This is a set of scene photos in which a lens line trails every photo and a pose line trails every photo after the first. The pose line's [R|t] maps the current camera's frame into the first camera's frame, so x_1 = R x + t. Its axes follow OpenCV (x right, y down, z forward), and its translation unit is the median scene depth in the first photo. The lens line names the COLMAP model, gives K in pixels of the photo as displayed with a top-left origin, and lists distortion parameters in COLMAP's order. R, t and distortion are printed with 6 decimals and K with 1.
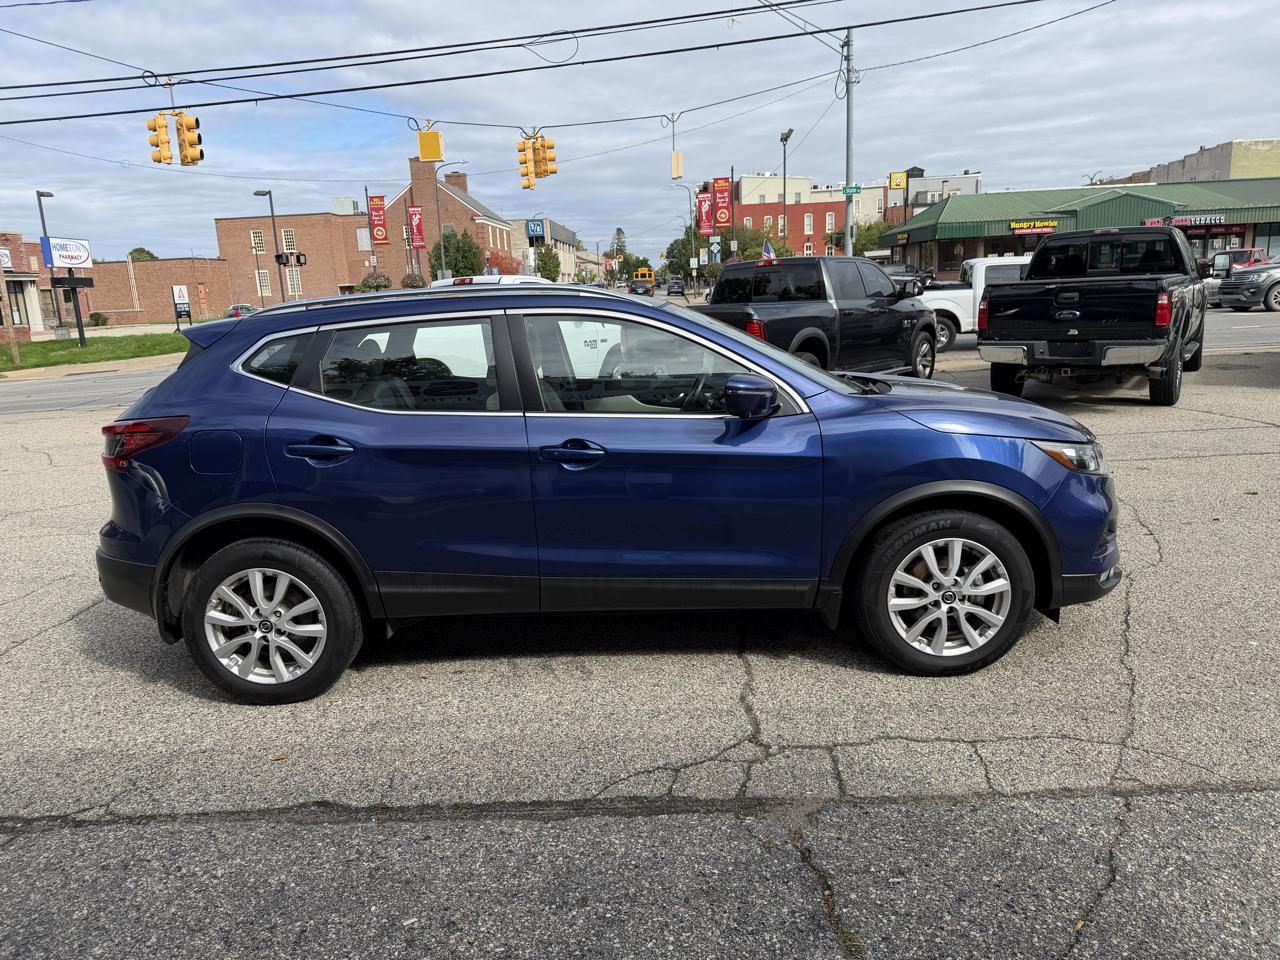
lens RADIAL K [[914.2, 0, 645.6], [0, 914.2, 475.4], [0, 0, 1]] dist [0.020641, -0.032354]
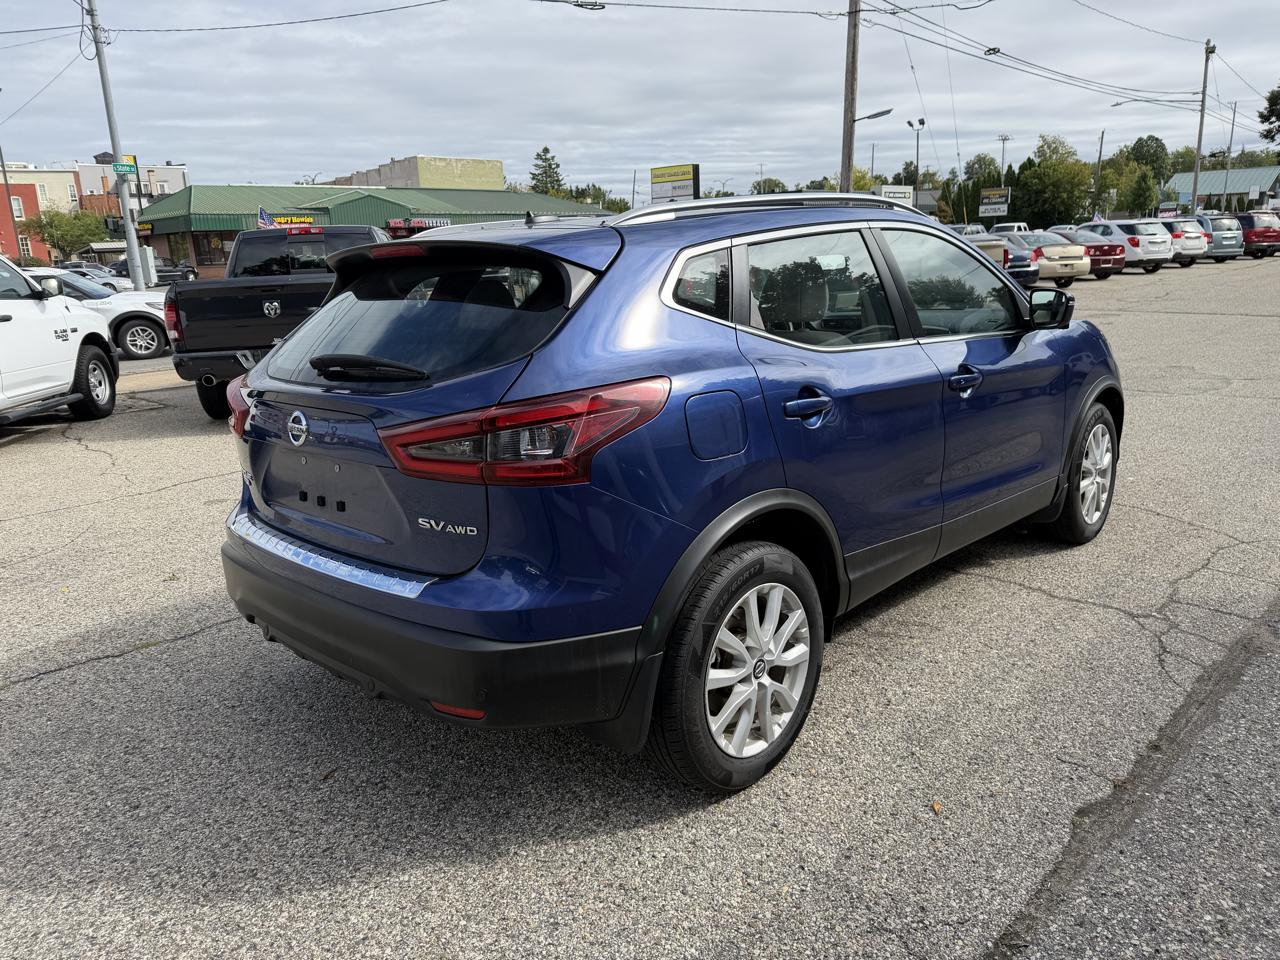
lens RADIAL K [[914.2, 0, 653.2], [0, 914.2, 469.3], [0, 0, 1]] dist [0.020641, -0.032354]
pose [[0.682186, -0.150478, 0.715527, -0.831024], [0.155291, 0.986086, 0.059323, -0.033516], [-0.714498, 0.070646, 0.696062, 0.499433]]
